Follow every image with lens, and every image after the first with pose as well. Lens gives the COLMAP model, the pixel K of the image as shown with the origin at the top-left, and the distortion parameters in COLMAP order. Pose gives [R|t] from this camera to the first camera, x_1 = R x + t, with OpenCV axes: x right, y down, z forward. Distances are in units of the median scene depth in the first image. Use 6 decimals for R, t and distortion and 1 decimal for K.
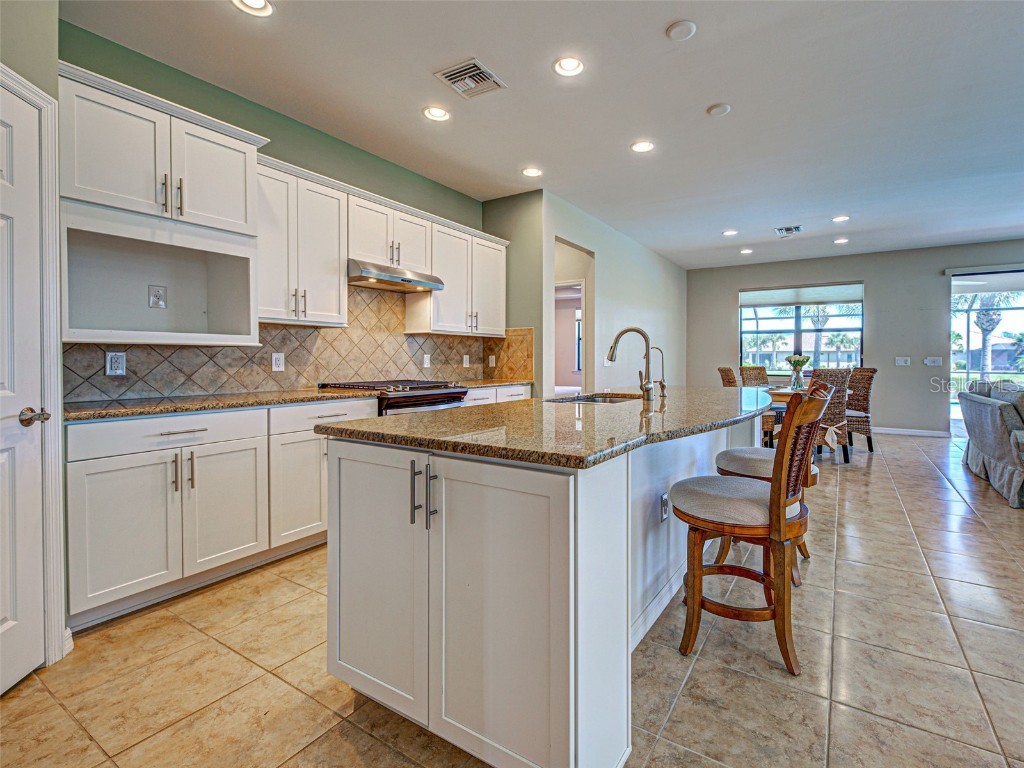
lens RADIAL K [[459.2, 0, 572.6], [0, 459.2, 365.2], [0, 0, 1]] dist [0.002915, -0.000961]
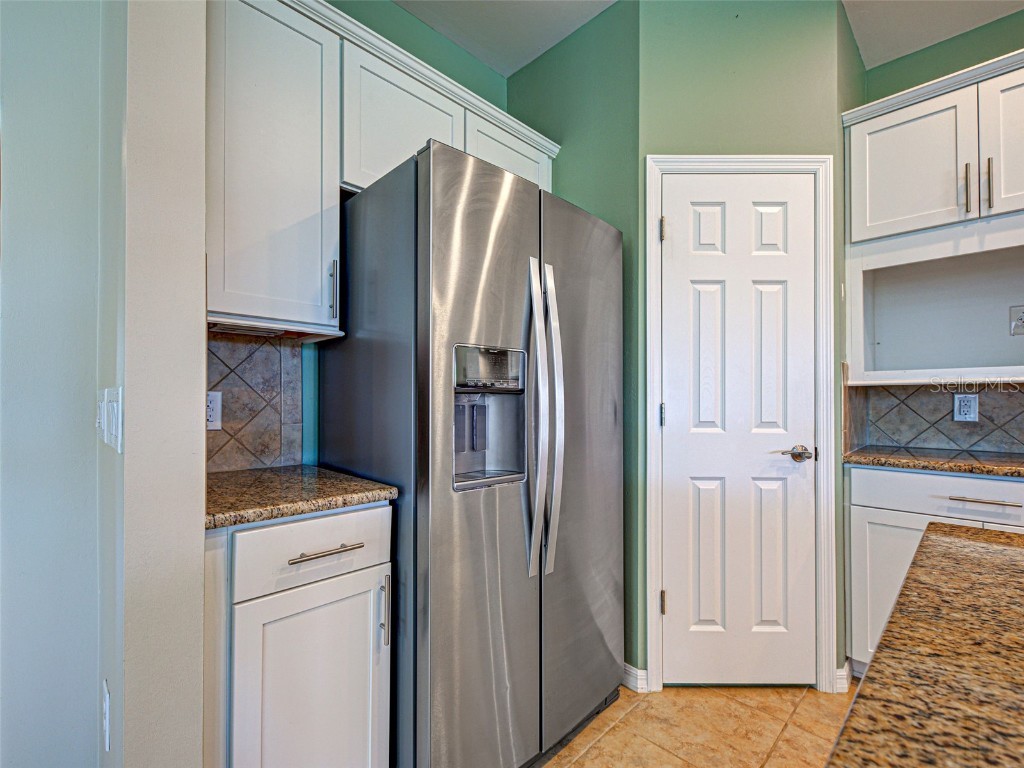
lens RADIAL K [[464.8, 0, 496.4], [0, 464.8, 397.5], [0, 0, 1]] dist [-0.001388, -0.001179]
pose [[-0.284054, -0.006229, -0.958788, 0.058140], [-0.013886, 0.999901, -0.002383, -0.006106], [0.958708, 0.012637, -0.284112, 0.317526]]
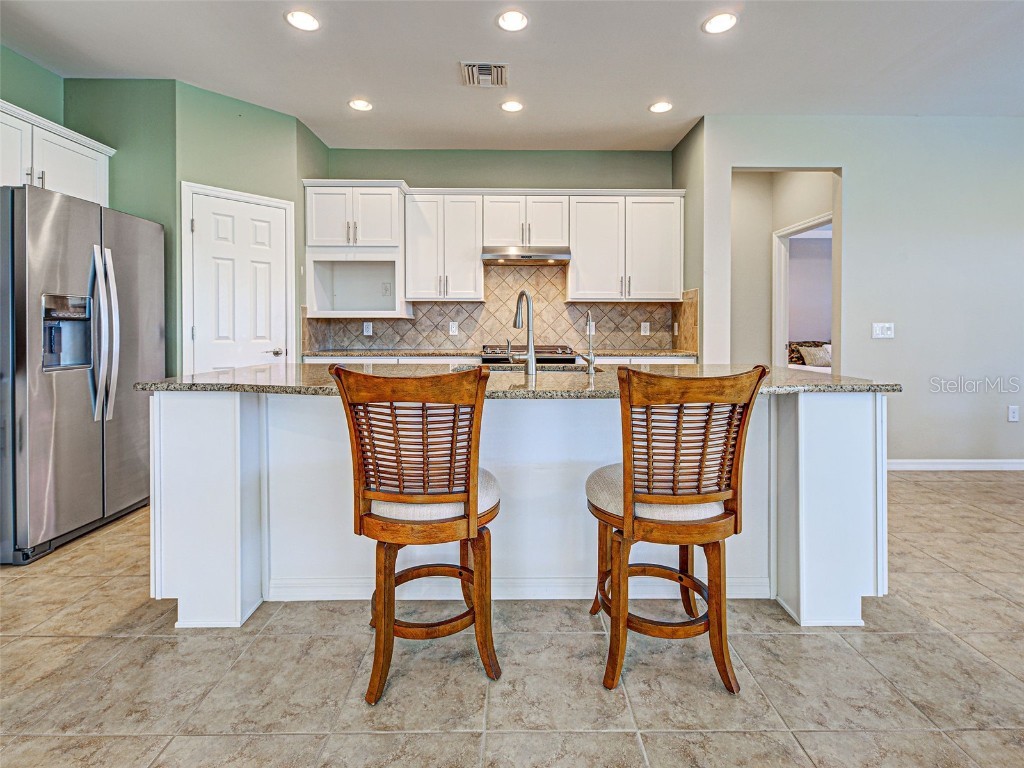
lens RADIAL K [[486.6, 0, 530.0], [0, 486.6, 331.4], [0, 0, 1]] dist [0.002947, -0.000528]
pose [[0.518615, 0.008162, -0.854969, 0.740320], [-0.012662, 0.999918, 0.001865, -0.003318], [0.854914, 0.009859, 0.518676, 0.429536]]
